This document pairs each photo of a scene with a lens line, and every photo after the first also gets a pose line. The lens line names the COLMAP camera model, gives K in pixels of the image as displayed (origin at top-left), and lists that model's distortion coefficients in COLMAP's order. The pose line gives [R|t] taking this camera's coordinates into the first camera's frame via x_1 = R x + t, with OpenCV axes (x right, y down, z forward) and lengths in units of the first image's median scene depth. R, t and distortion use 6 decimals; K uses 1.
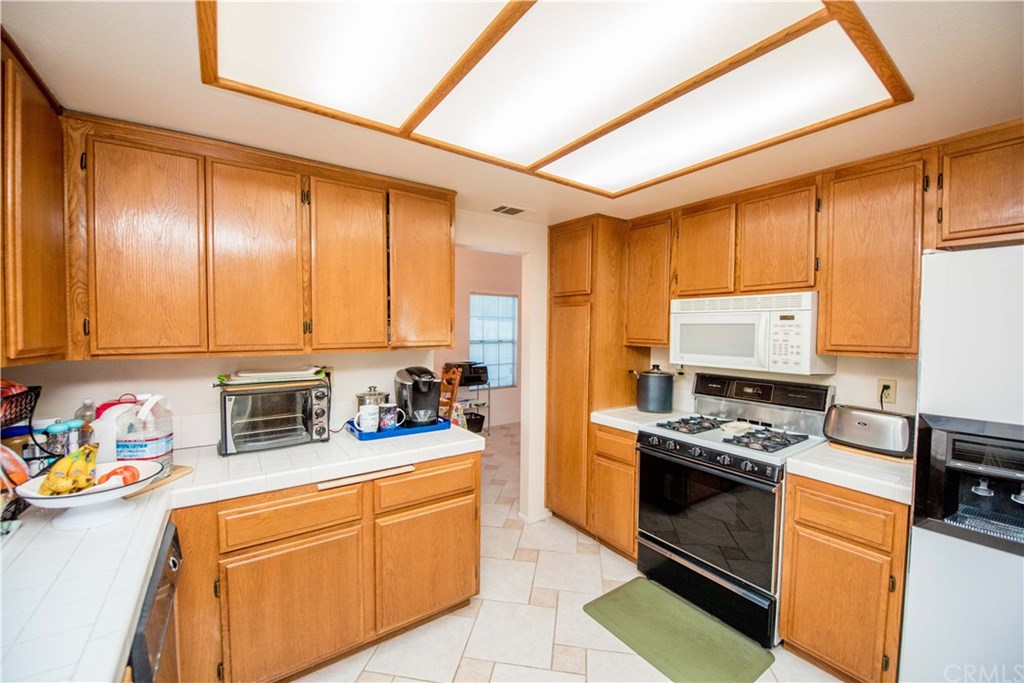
lens RADIAL K [[413.8, 0, 505.5], [0, 413.8, 342.5], [0, 0, 1]] dist [-0.015221, -0.002887]
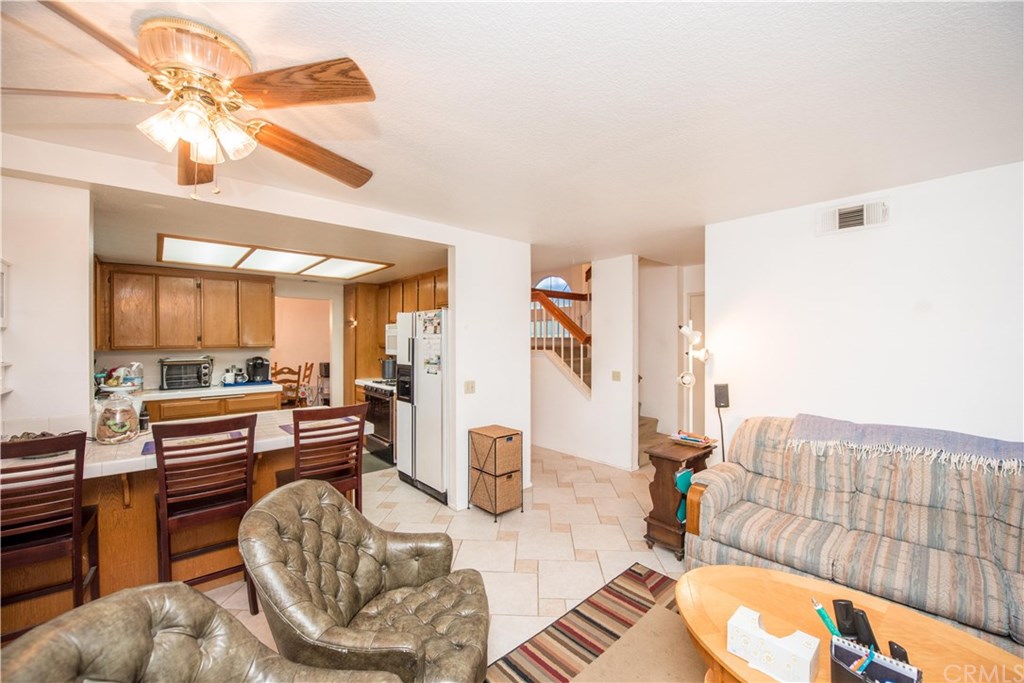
lens RADIAL K [[413.8, 0, 512.9], [0, 413.8, 343.4], [0, 0, 1]] dist [-0.015221, -0.002887]
pose [[0.994311, -0.002405, 0.106490, 1.049162], [0.003394, 0.999953, -0.009108, 0.018054], [-0.106463, 0.009418, 0.994272, -1.523822]]
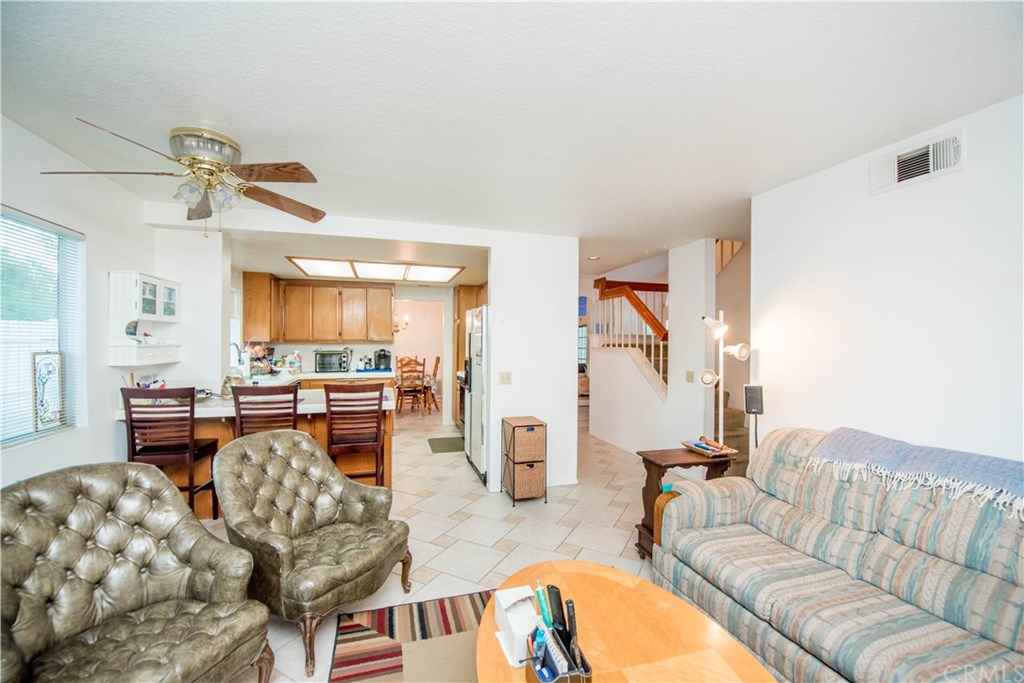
lens RADIAL K [[413.8, 0, 507.8], [0, 413.8, 348.8], [0, 0, 1]] dist [-0.015221, -0.002887]
pose [[0.950441, 0.014820, -0.310552, 1.648645], [-0.015499, 0.999880, 0.000282, 0.052898], [0.310519, 0.004546, 0.950556, -1.540636]]
